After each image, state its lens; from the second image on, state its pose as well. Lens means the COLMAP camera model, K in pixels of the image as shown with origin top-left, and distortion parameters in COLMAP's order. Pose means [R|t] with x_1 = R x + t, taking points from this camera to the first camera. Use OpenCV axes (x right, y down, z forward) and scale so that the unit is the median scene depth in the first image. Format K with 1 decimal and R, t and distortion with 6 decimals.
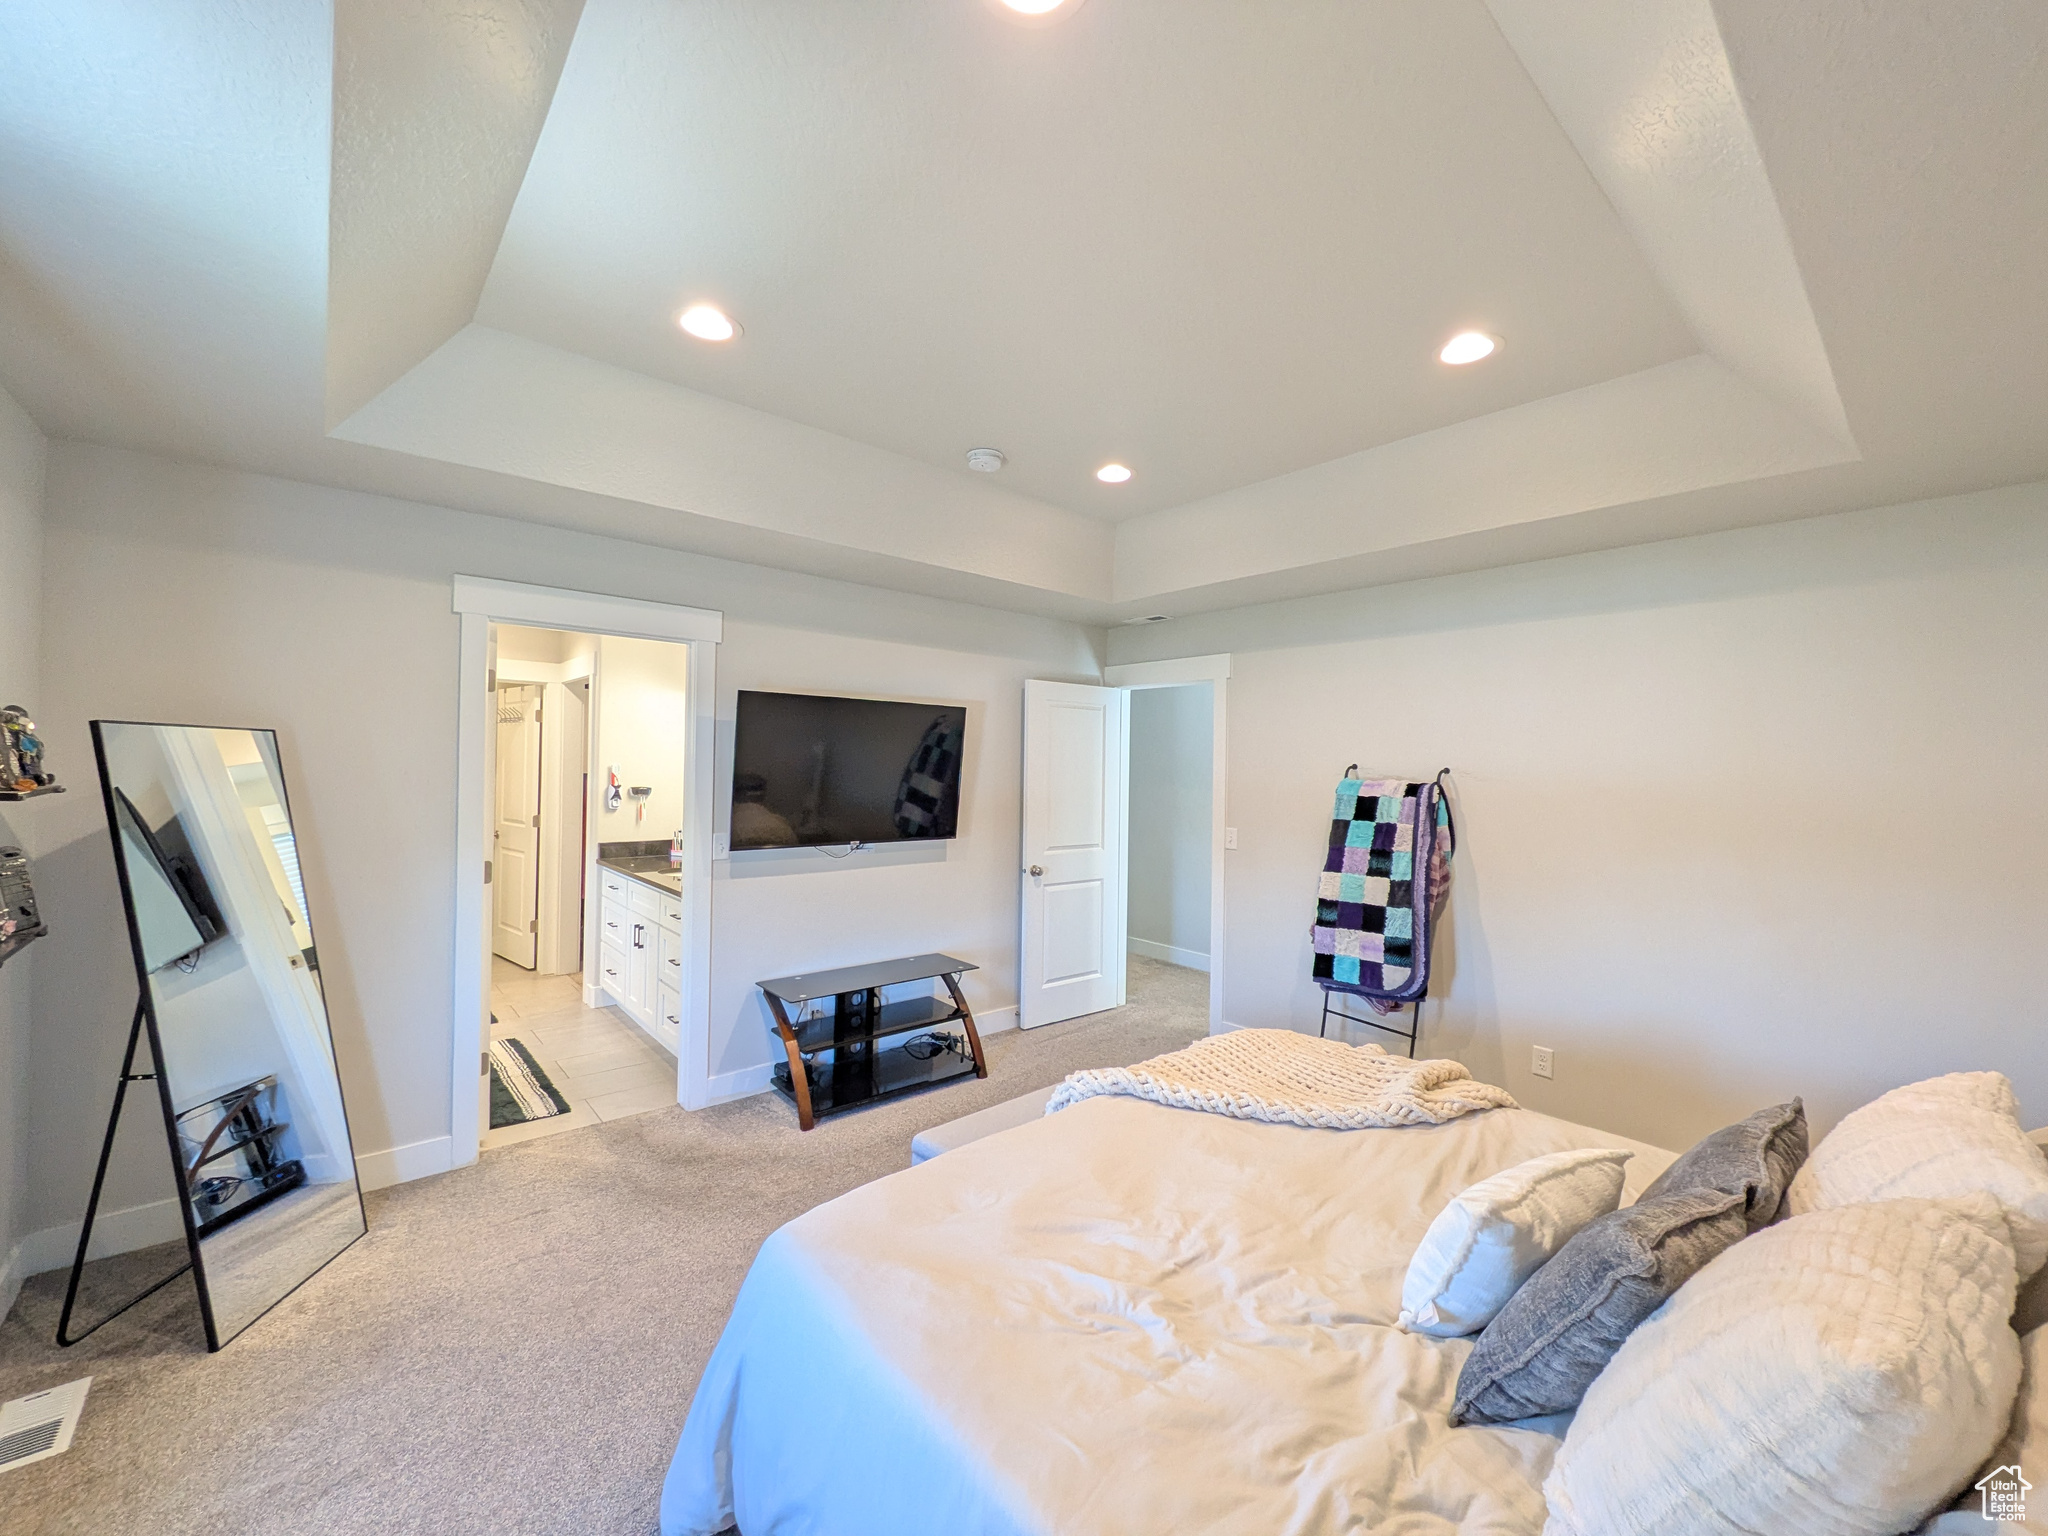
lens RADIAL K [[813.0, 0, 1024.0], [0, 813.0, 768.0], [0, 0, 1]] dist [0.001732, -0.000088]
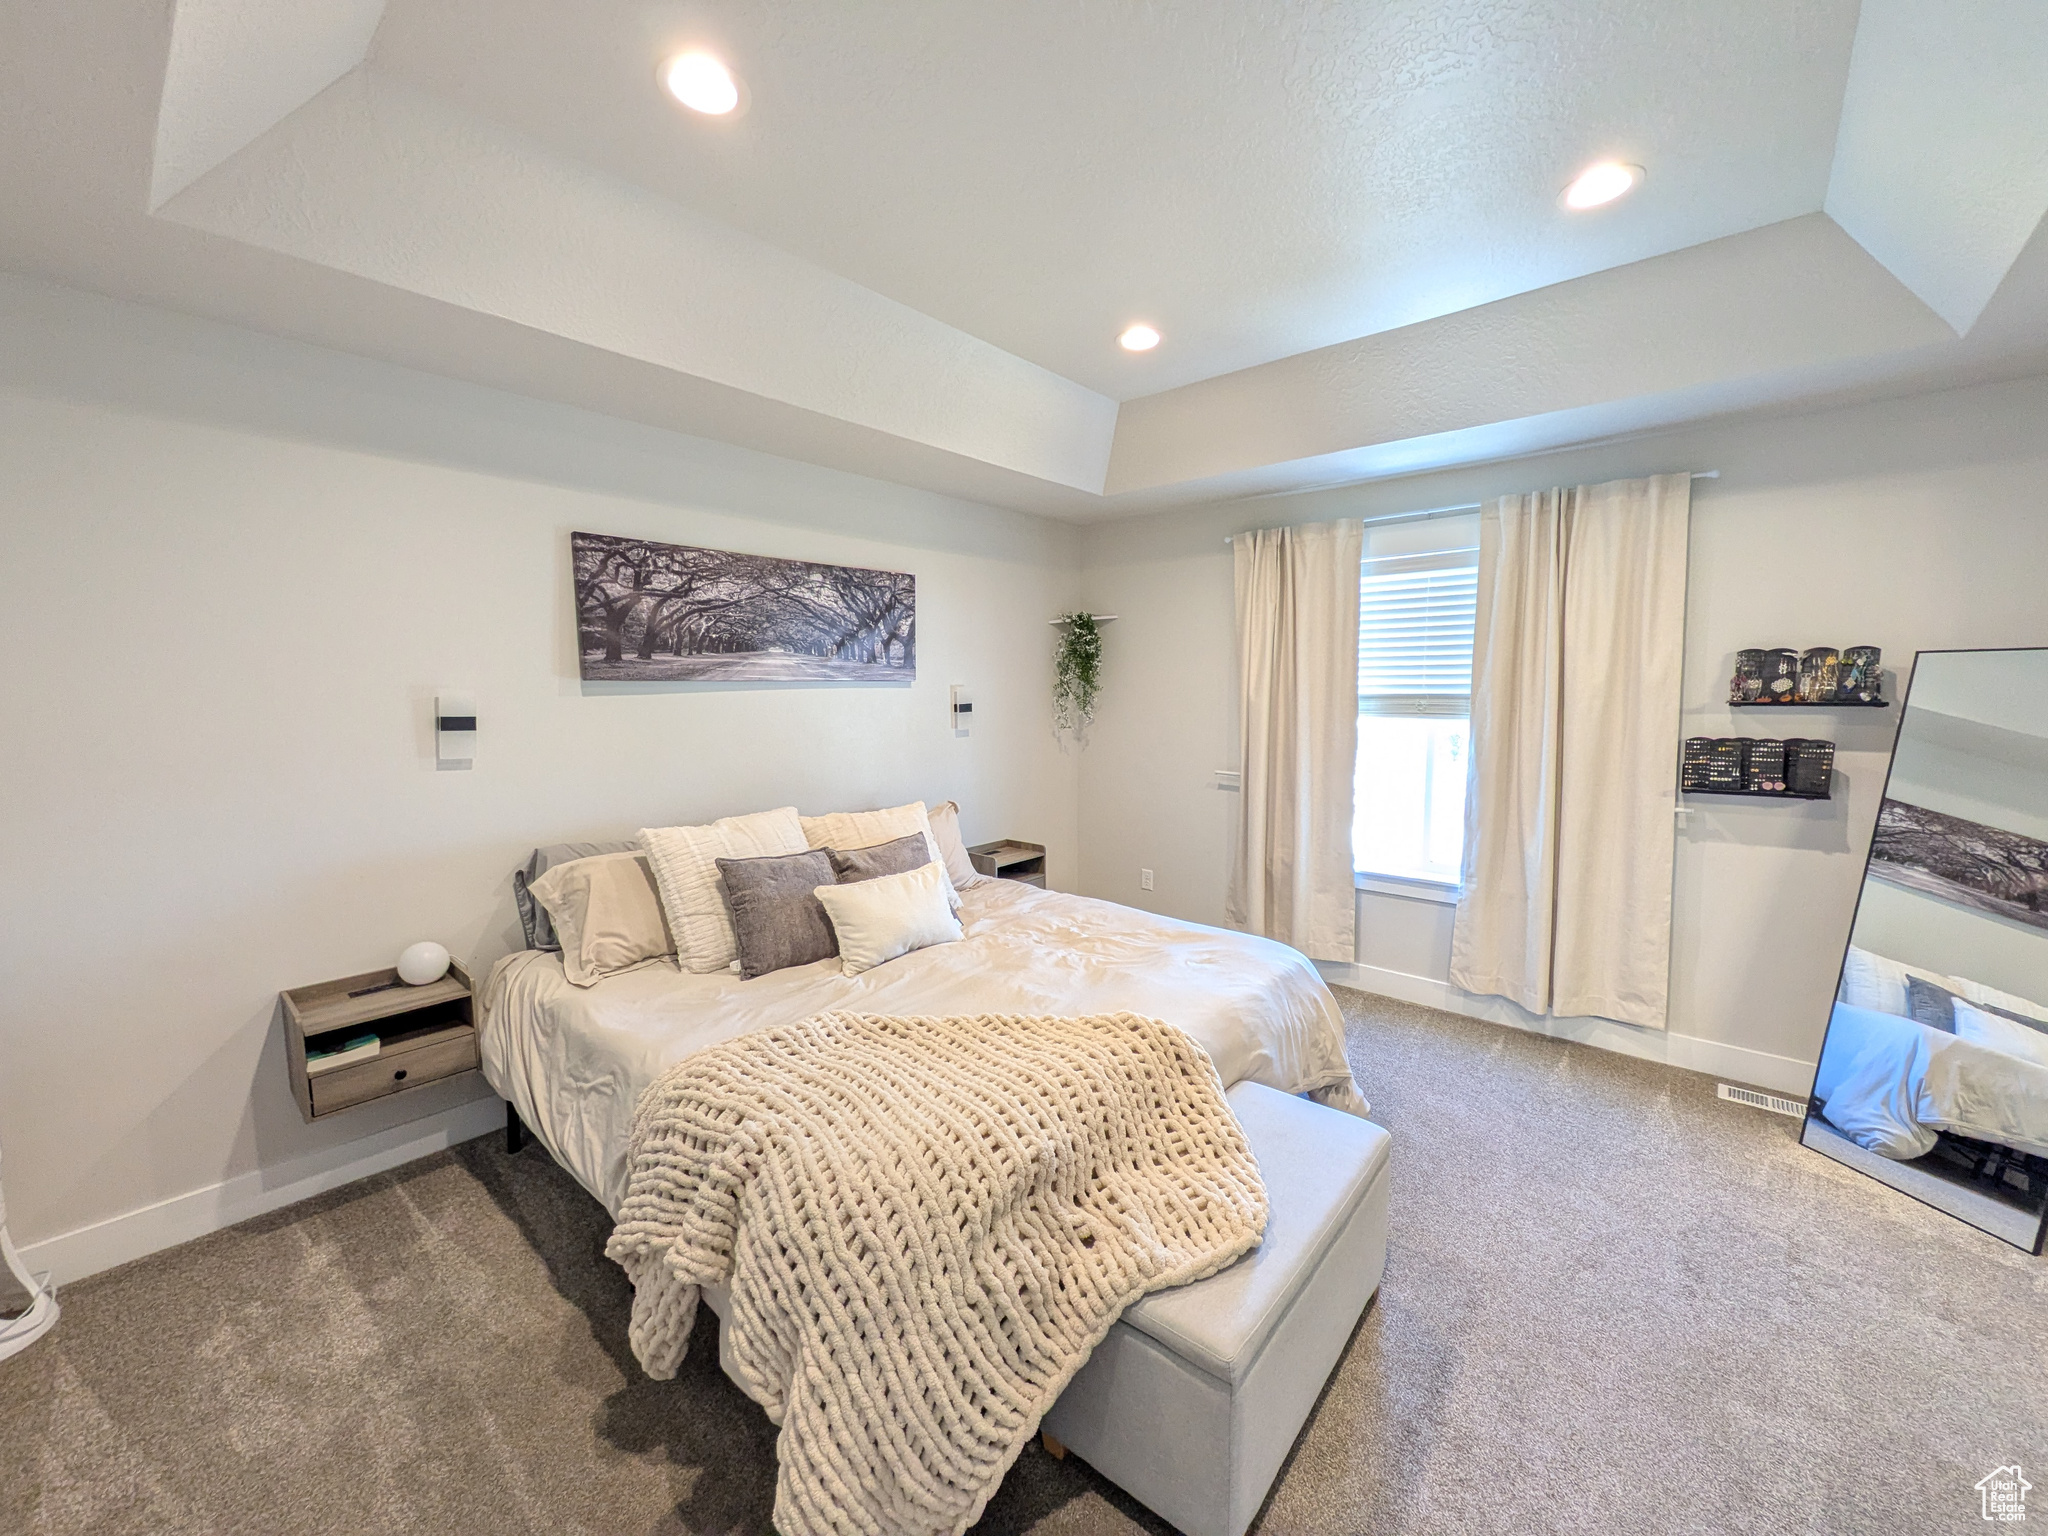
lens RADIAL K [[813.0, 0, 1024.0], [0, 813.0, 768.0], [0, 0, 1]] dist [0.001732, -0.000088]
pose [[-0.989543, -0.003415, -0.144195, 0.212218], [-0.017845, 0.994937, 0.098902, 0.011542], [0.143127, 0.100441, -0.984594, 1.051620]]
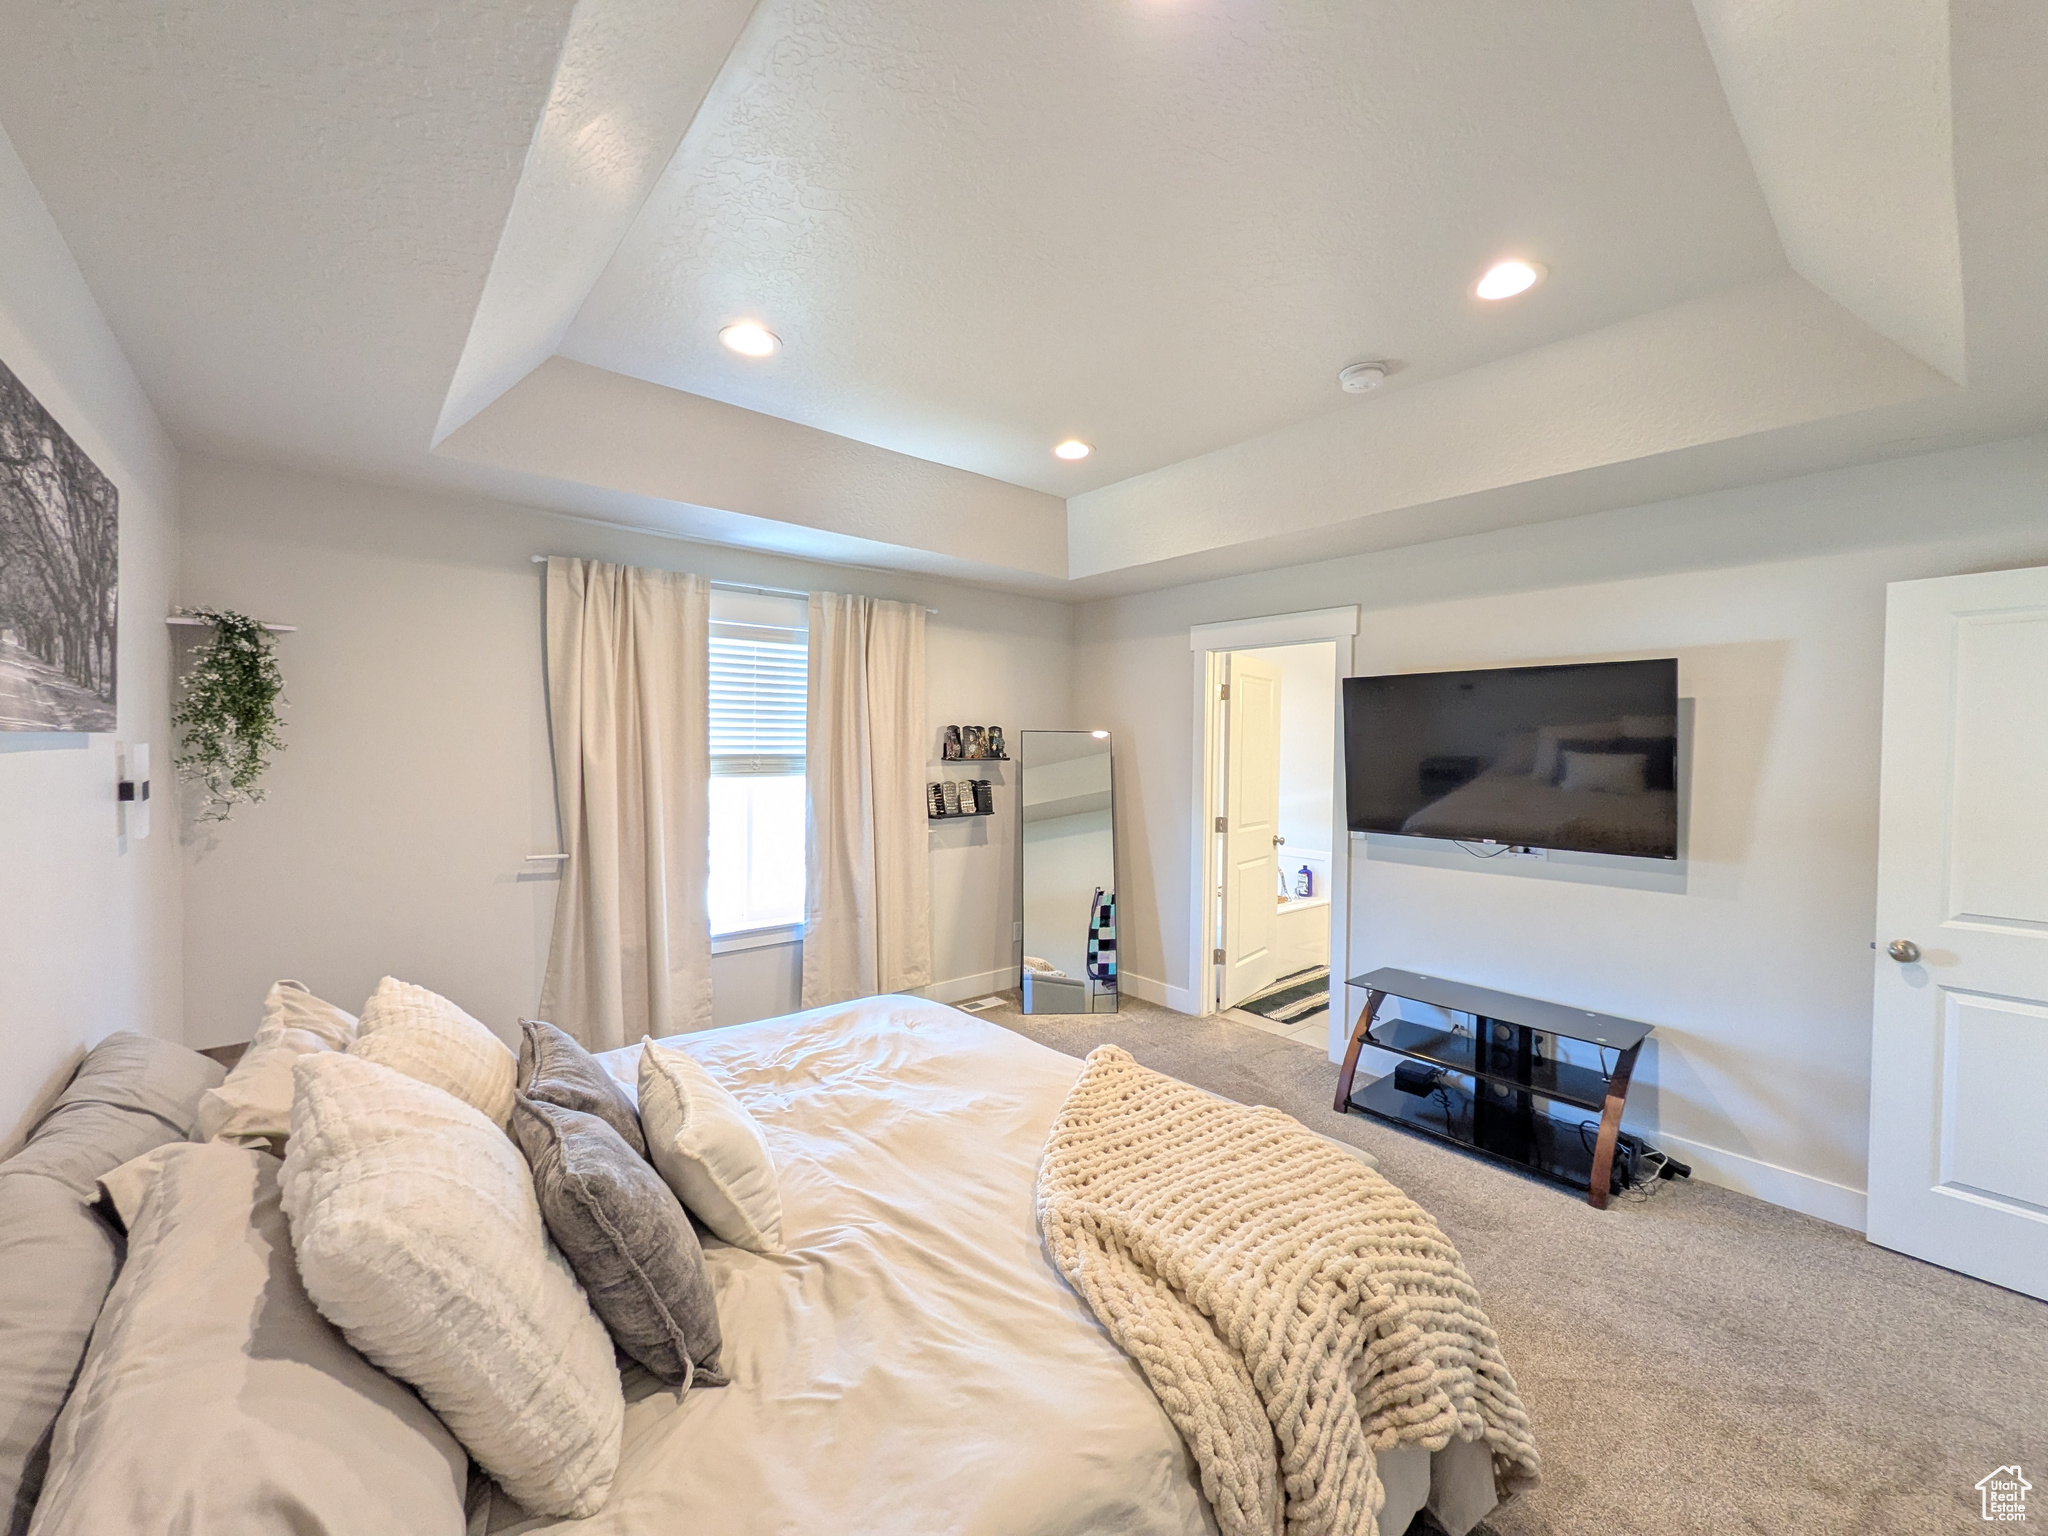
lens RADIAL K [[816.5, 0, 1032.3], [0, 816.5, 763.8], [0, 0, 1]] dist [0.009876, 0.000021]
pose [[0.001579, 0.003728, -0.999992, 0.631362], [-0.011861, 0.999923, 0.003710, 0.015564], [0.999928, 0.011855, 0.001623, 0.526186]]
